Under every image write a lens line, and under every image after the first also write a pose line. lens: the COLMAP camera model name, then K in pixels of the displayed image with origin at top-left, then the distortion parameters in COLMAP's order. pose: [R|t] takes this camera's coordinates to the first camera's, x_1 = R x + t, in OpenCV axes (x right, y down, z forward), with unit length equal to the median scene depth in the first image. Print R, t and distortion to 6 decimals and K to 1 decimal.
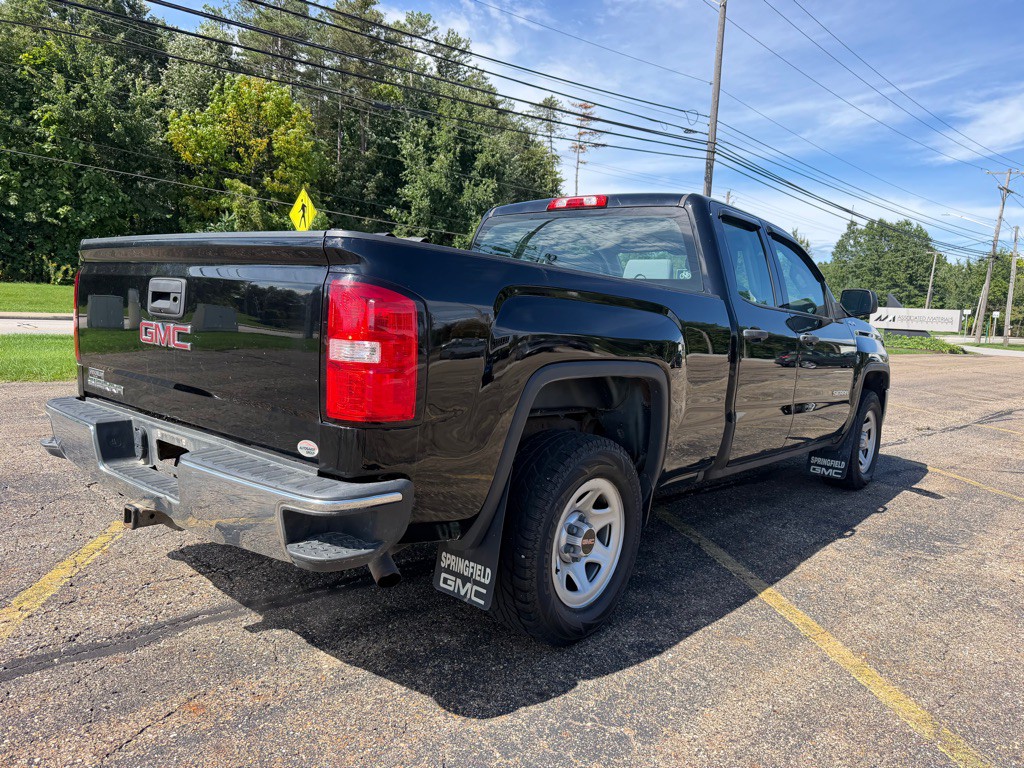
lens RADIAL K [[750.3, 0, 525.7], [0, 750.3, 359.7], [0, 0, 1]] dist [0.010836, -0.013455]
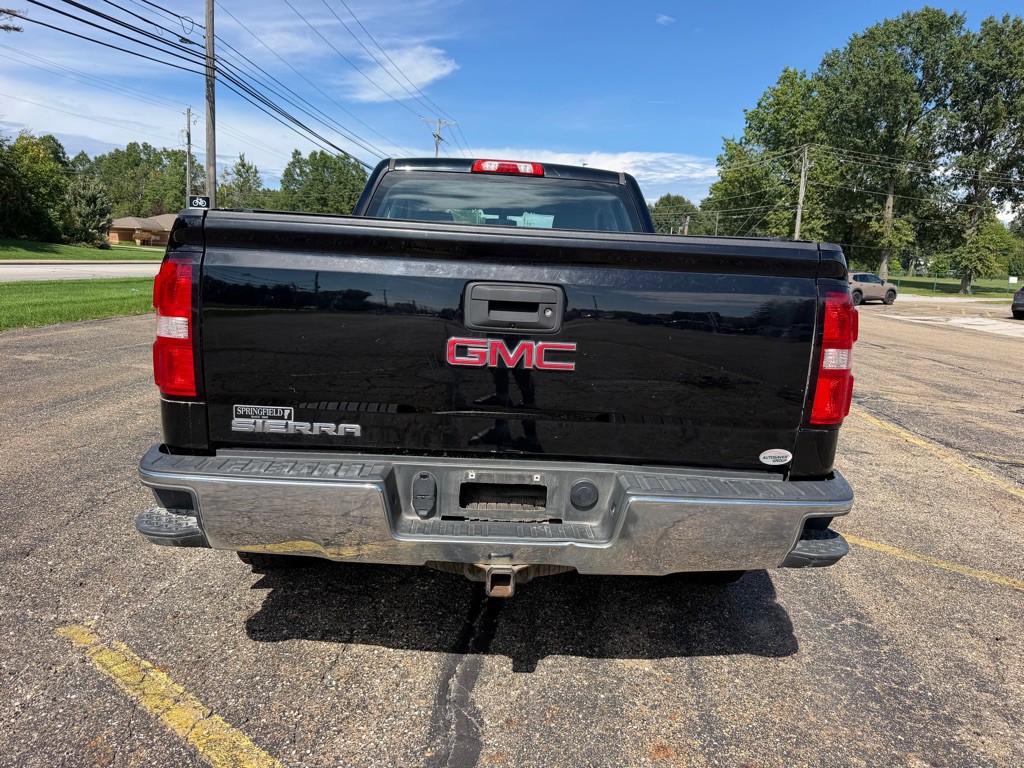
lens RADIAL K [[744.6, 0, 510.4], [0, 744.6, 365.9], [0, 0, 1]] dist [0.015247, -0.019723]
pose [[0.736216, -0.110271, 0.667702, -0.134935], [0.035470, 0.991567, 0.124647, -0.015878], [-0.675816, -0.068084, 0.733919, 0.056369]]
